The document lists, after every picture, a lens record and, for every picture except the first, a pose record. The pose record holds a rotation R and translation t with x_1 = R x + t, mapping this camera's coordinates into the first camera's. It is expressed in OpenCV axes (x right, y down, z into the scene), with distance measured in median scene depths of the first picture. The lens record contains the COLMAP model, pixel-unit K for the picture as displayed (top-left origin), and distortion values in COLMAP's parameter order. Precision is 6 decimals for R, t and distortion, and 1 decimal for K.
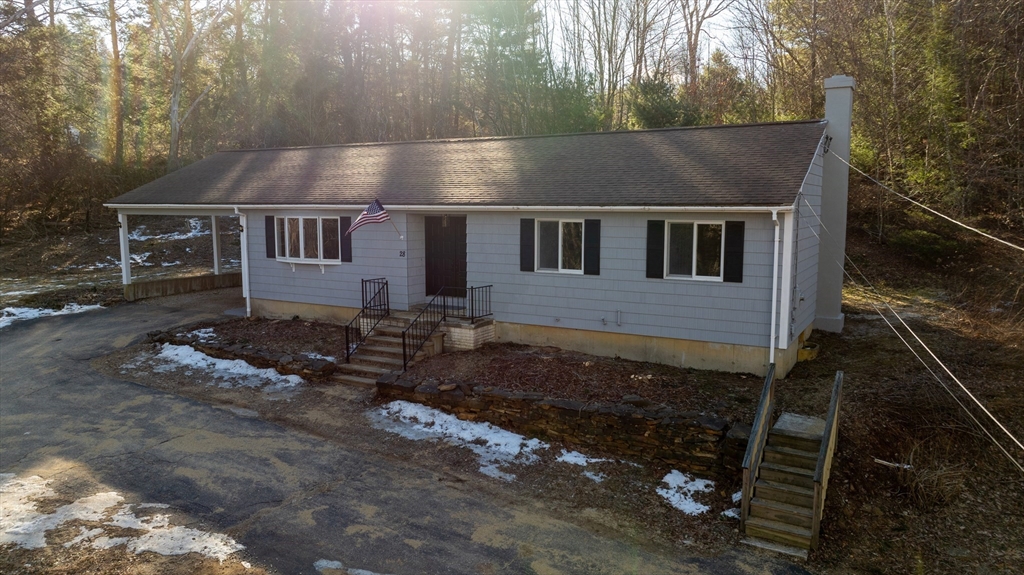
lens RADIAL K [[719.5, 0, 511.9], [0, 719.5, 290.7], [0, 0, 1]] dist [-0.016545, 0.010171]
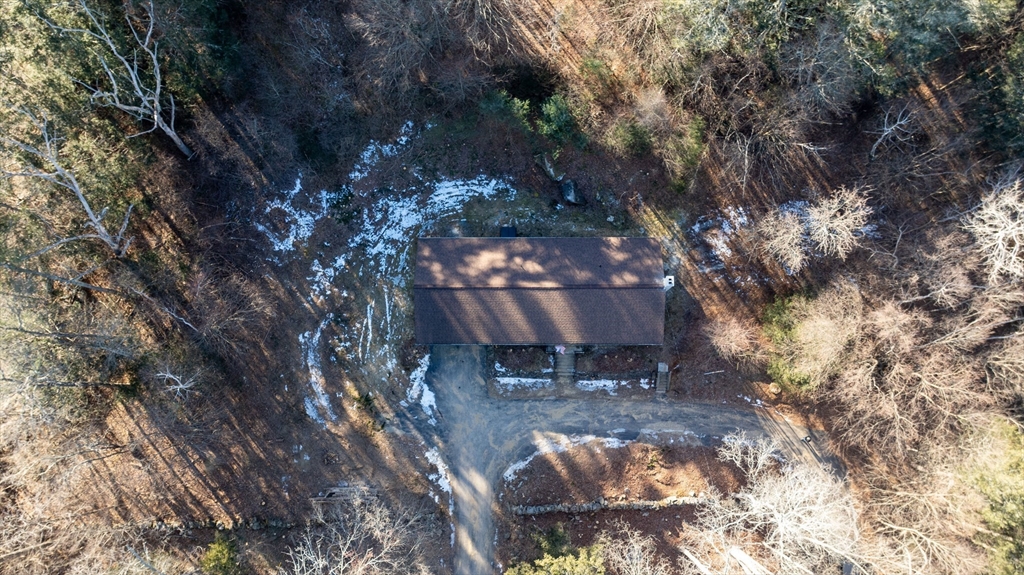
lens RADIAL K [[719.5, 0, 511.6], [0, 719.5, 285.4], [0, 0, 1]] dist [-0.016545, 0.010171]
pose [[0.868902, -0.488789, 0.078069, -0.600763], [0.062040, 0.264020, 0.962520, -4.421107], [-0.491081, -0.831492, 0.259732, 0.534202]]
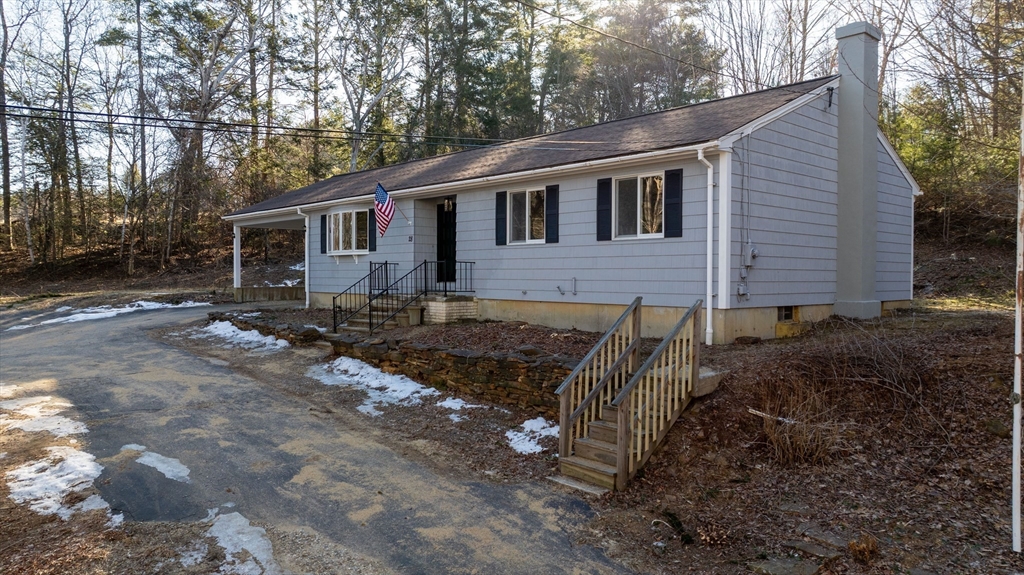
lens RADIAL K [[719.5, 0, 512.4], [0, 719.5, 290.7], [0, 0, 1]] dist [-0.016545, 0.010171]
pose [[0.951259, 0.009499, -0.308246, 0.388449], [-0.041241, 0.994466, -0.096624, 0.148001], [0.305622, 0.104627, 0.946387, 0.092143]]
